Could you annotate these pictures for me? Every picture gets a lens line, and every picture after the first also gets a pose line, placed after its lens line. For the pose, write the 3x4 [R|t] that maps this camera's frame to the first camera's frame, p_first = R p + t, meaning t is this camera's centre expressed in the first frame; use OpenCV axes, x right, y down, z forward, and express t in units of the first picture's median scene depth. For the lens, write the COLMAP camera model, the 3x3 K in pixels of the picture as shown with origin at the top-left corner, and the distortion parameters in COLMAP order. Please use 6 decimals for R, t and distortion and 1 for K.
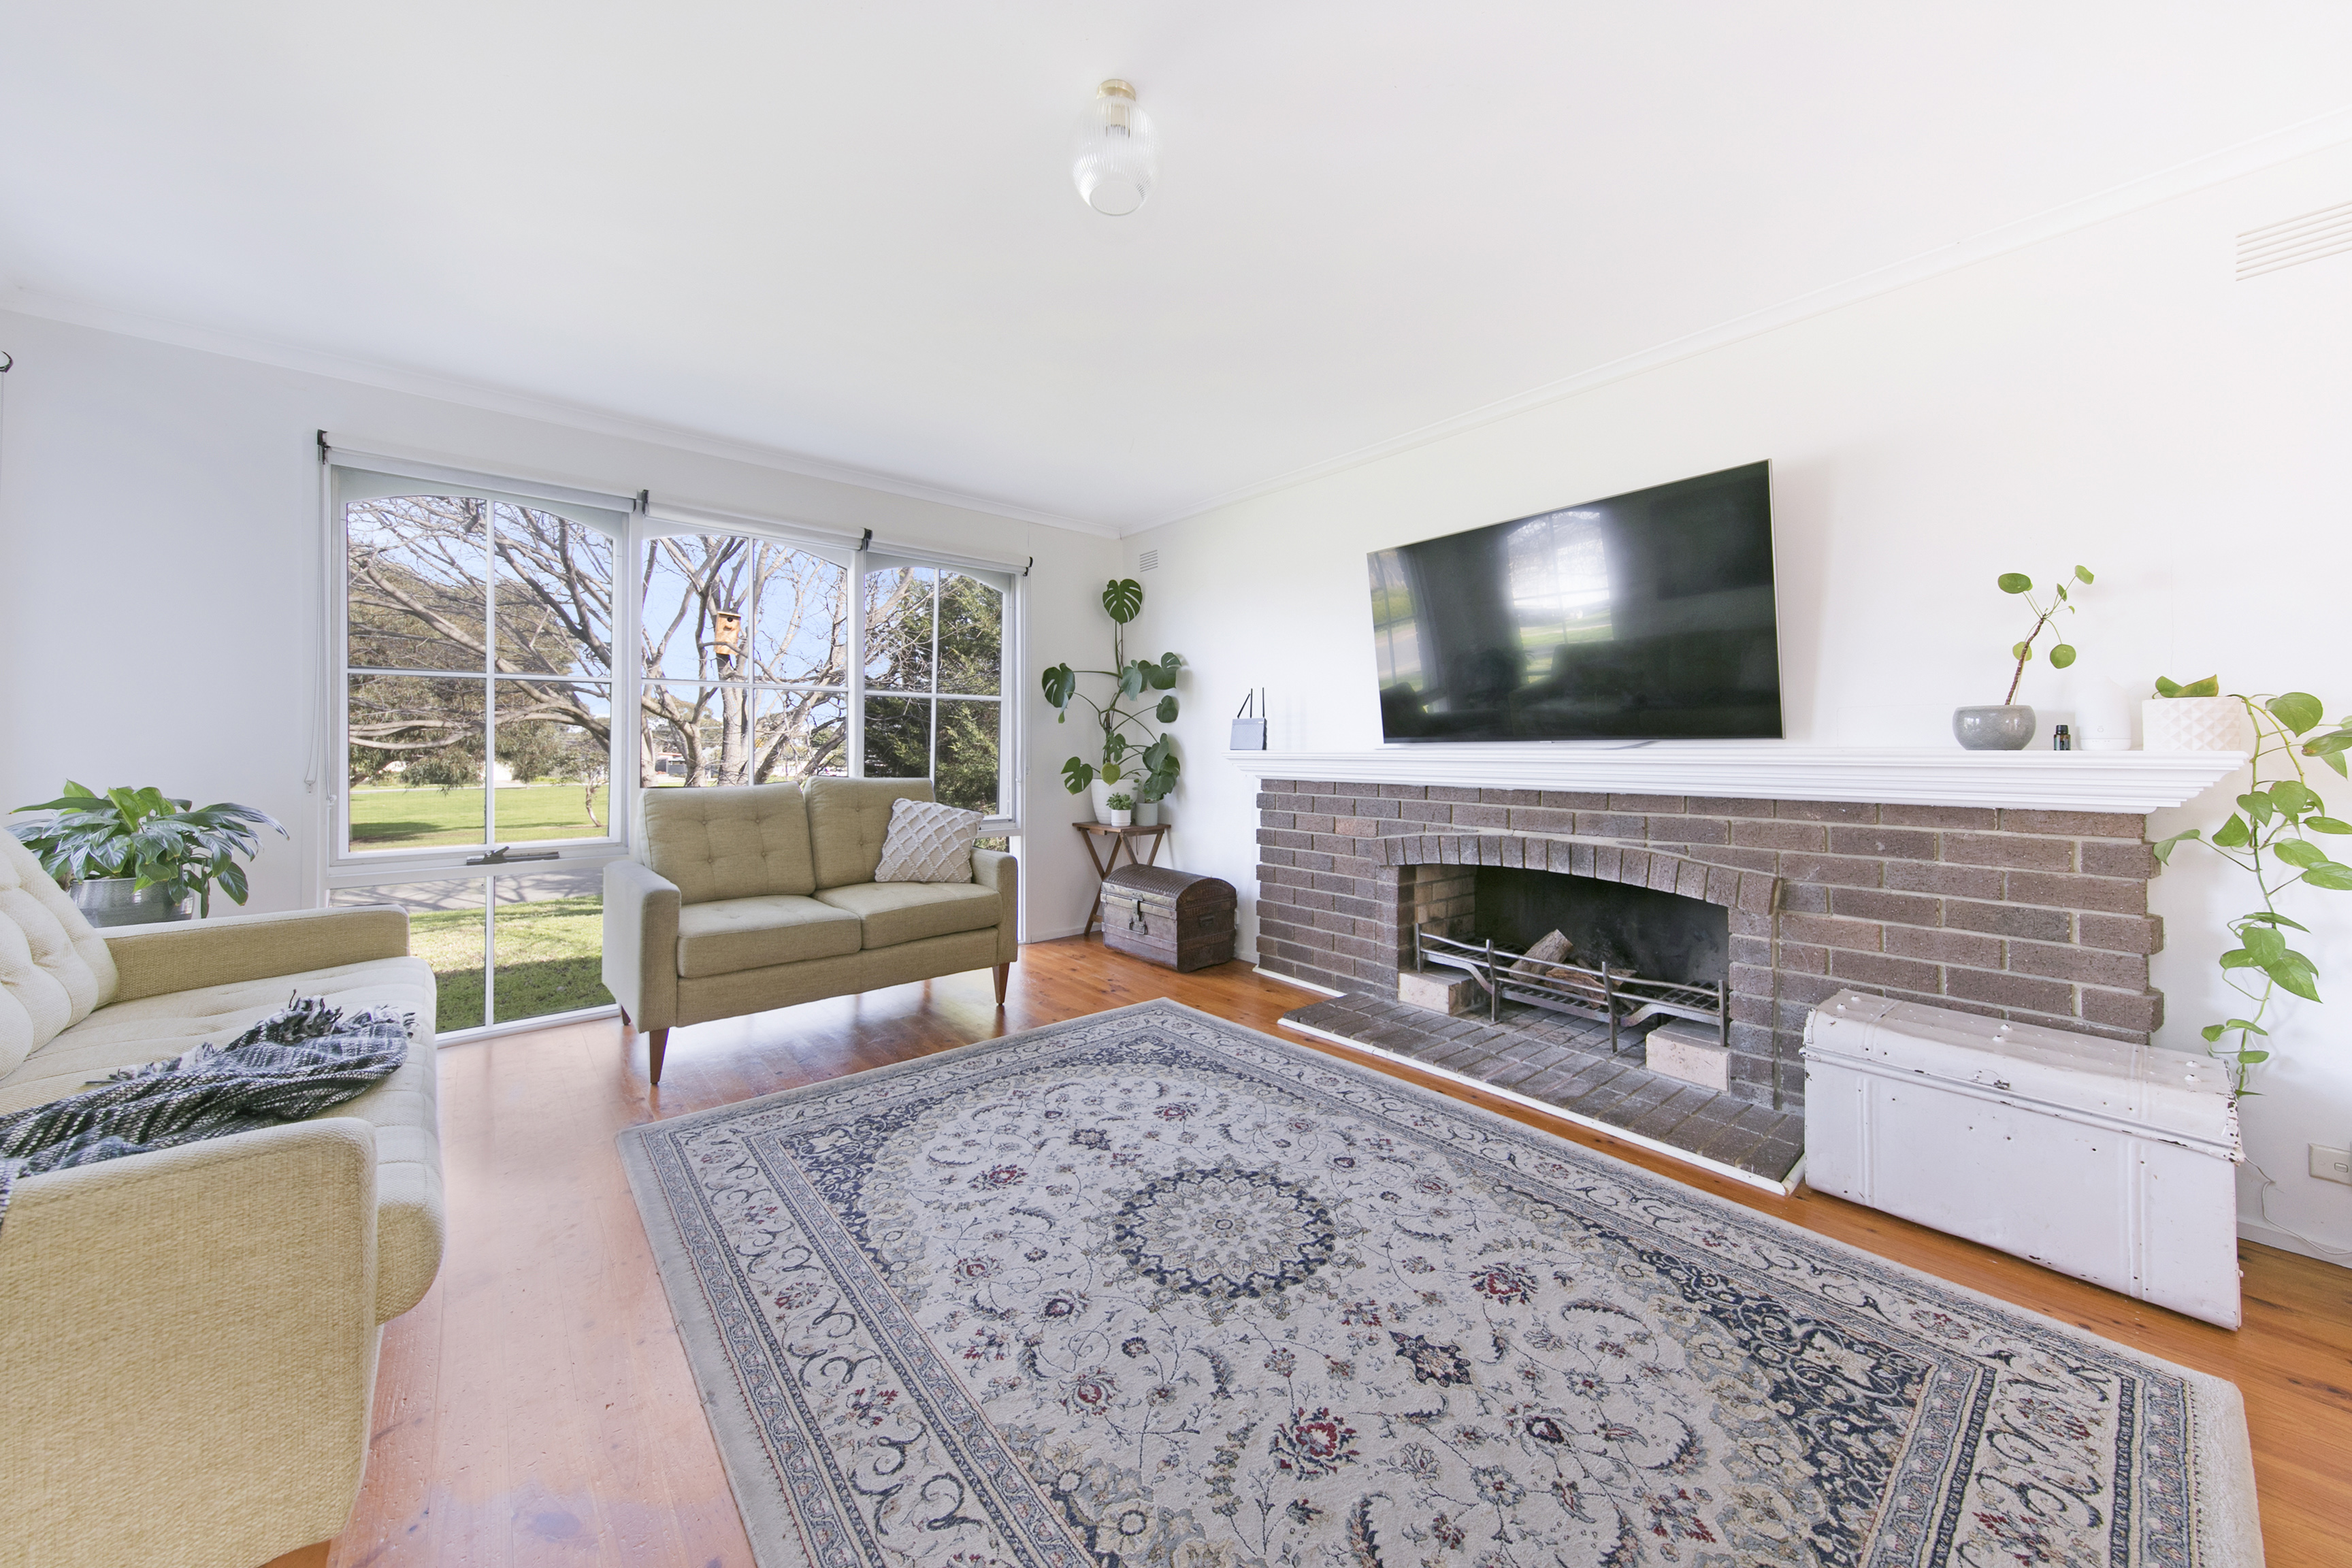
lens RADIAL K [[819.4, 0, 1175.4], [0, 819.4, 747.7], [0, 0, 1]] dist [0.006385, -0.000451]
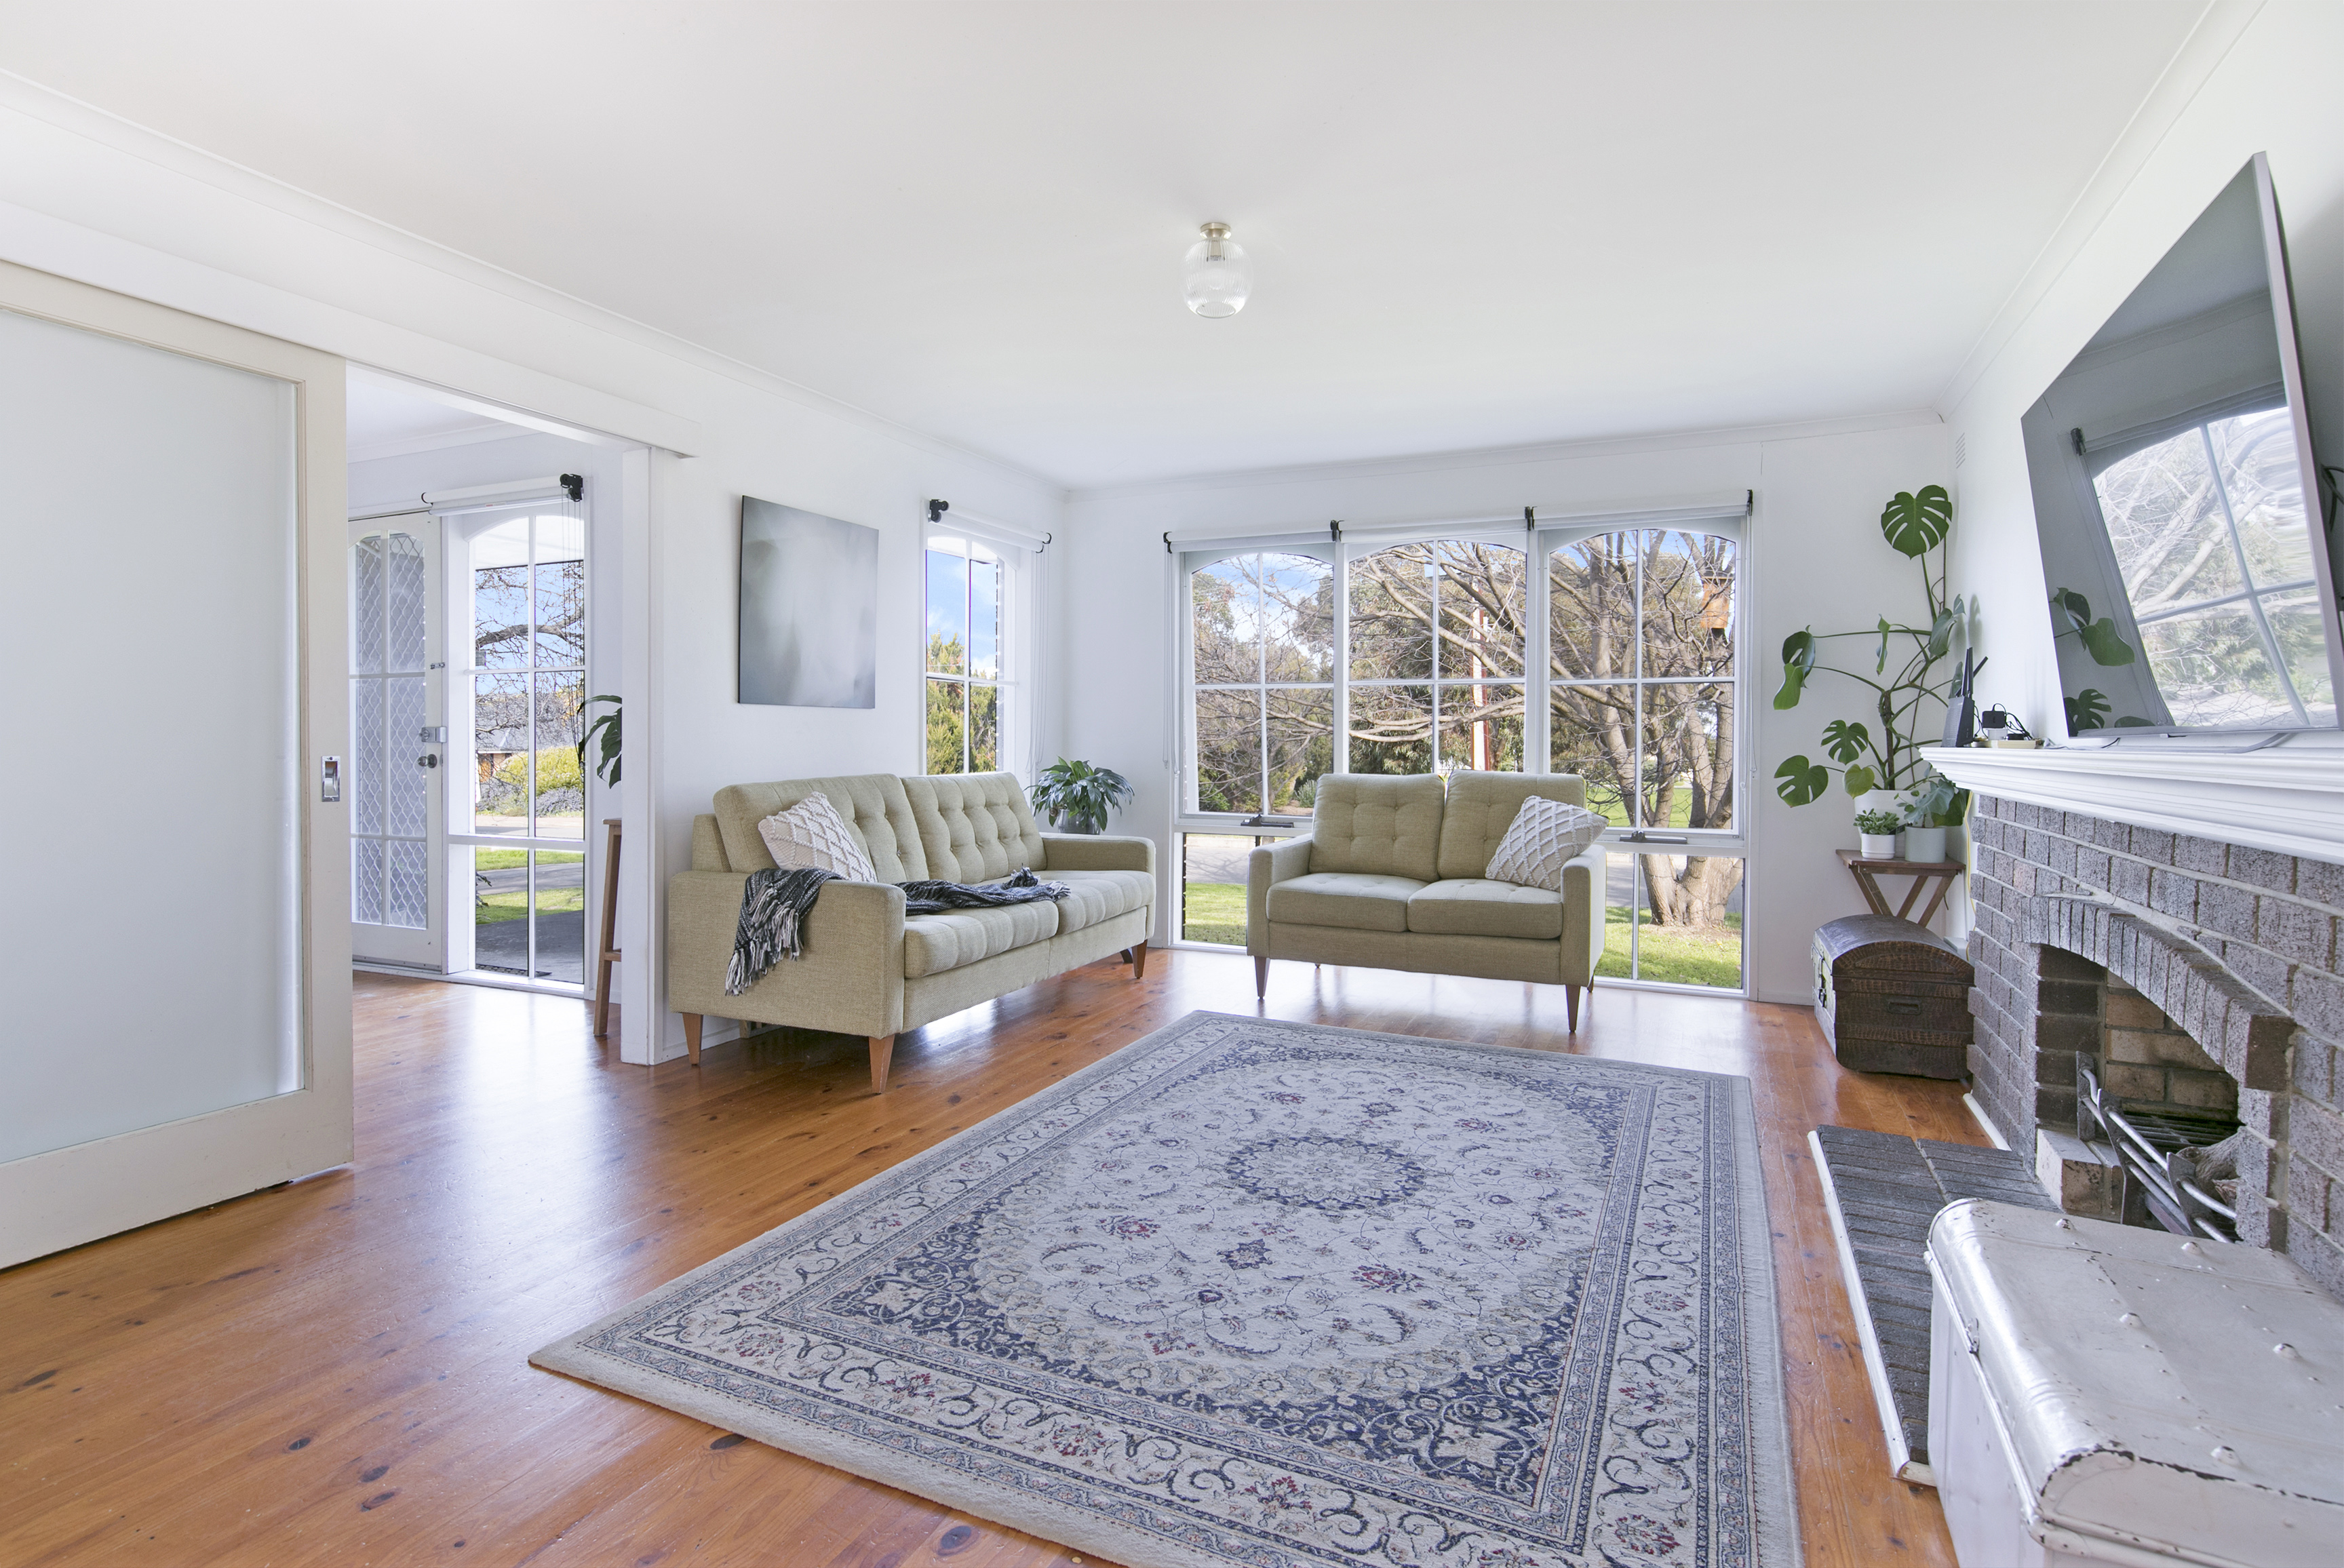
lens RADIAL K [[1169.9, 0, 1179.7], [0, 1169.9, 765.2], [0, 0, 1]] dist [0.003102, -0.000165]
pose [[0.414740, 0.022123, -0.909671, 1.041240], [-0.005742, 0.999748, 0.021696, 0.000777], [0.909922, -0.003774, 0.414763, 0.125335]]
